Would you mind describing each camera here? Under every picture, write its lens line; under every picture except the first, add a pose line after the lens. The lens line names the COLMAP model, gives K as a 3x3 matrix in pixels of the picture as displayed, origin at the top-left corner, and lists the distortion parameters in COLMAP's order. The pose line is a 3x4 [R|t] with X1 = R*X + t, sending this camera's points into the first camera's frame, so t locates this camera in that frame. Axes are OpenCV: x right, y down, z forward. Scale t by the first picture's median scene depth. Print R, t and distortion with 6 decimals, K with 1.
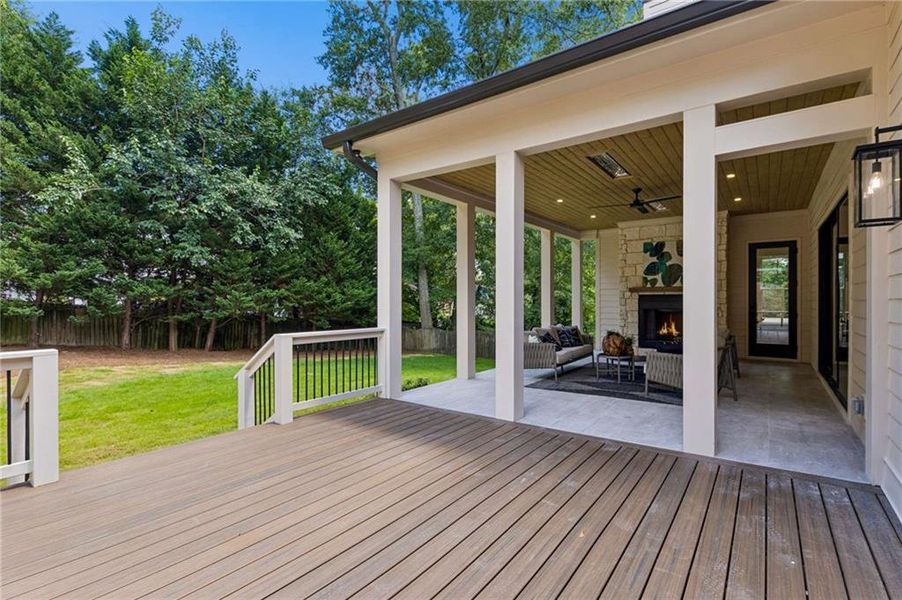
lens RADIAL K [[426.4, 0, 458.0], [0, 426.4, 300.8], [0, 0, 1]] dist [0.016518, -0.005094]
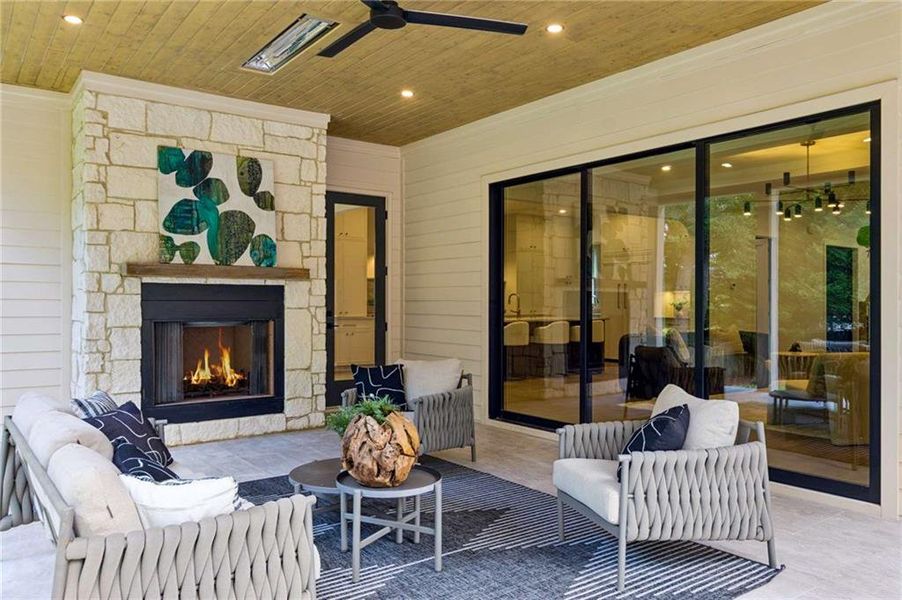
lens RADIAL K [[680.7, 0, 452.5], [0, 680.7, 292.5], [0, 0, 1]] dist [0.002355, 0.000822]
pose [[0.304848, 0.014248, 0.952295, -0.057127], [-0.002891, 0.999897, -0.014035, 0.001509], [-0.952397, 0.001526, 0.304858, 0.580369]]
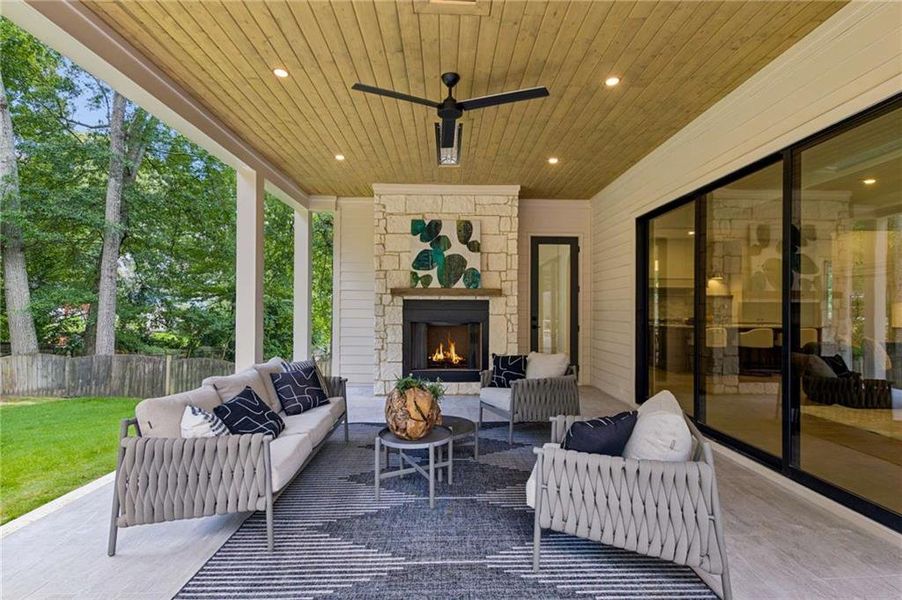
lens RADIAL K [[426.4, 0, 454.0], [0, 426.4, 302.9], [0, 0, 1]] dist [0.016518, -0.005094]
pose [[0.797564, 0.014830, 0.603052, 0.097958], [-0.006221, 0.999847, -0.016360, 0.001041], [-0.603202, 0.009296, 0.797534, 0.452427]]
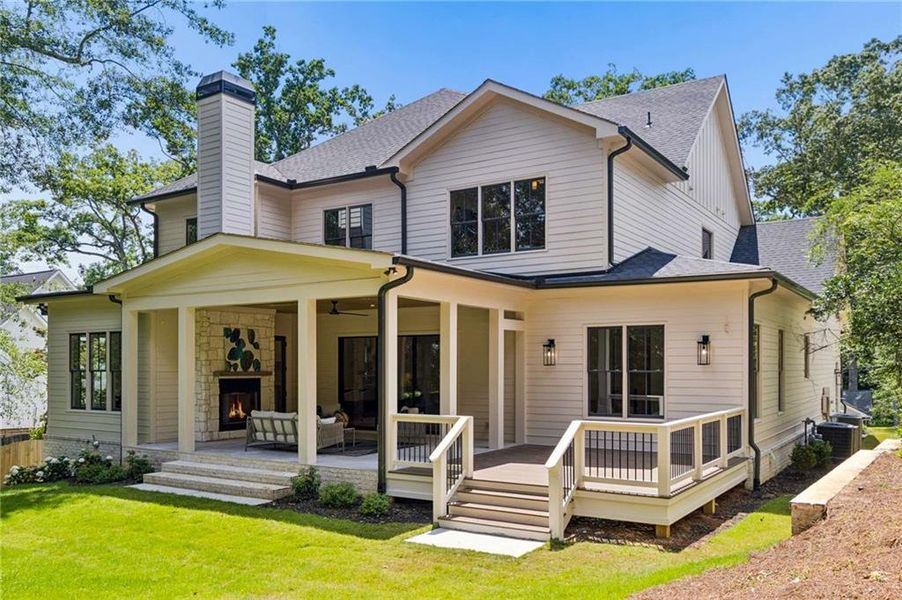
lens RADIAL K [[731.4, 0, 452.2], [0, 731.4, 305.2], [0, 0, 1]] dist [-0.020315, -0.001151]
pose [[-0.047067, 0.085549, 0.995222, -1.361145], [0.005295, 0.996333, -0.085394, -0.037848], [-0.998878, 0.001250, -0.047348, 0.546613]]
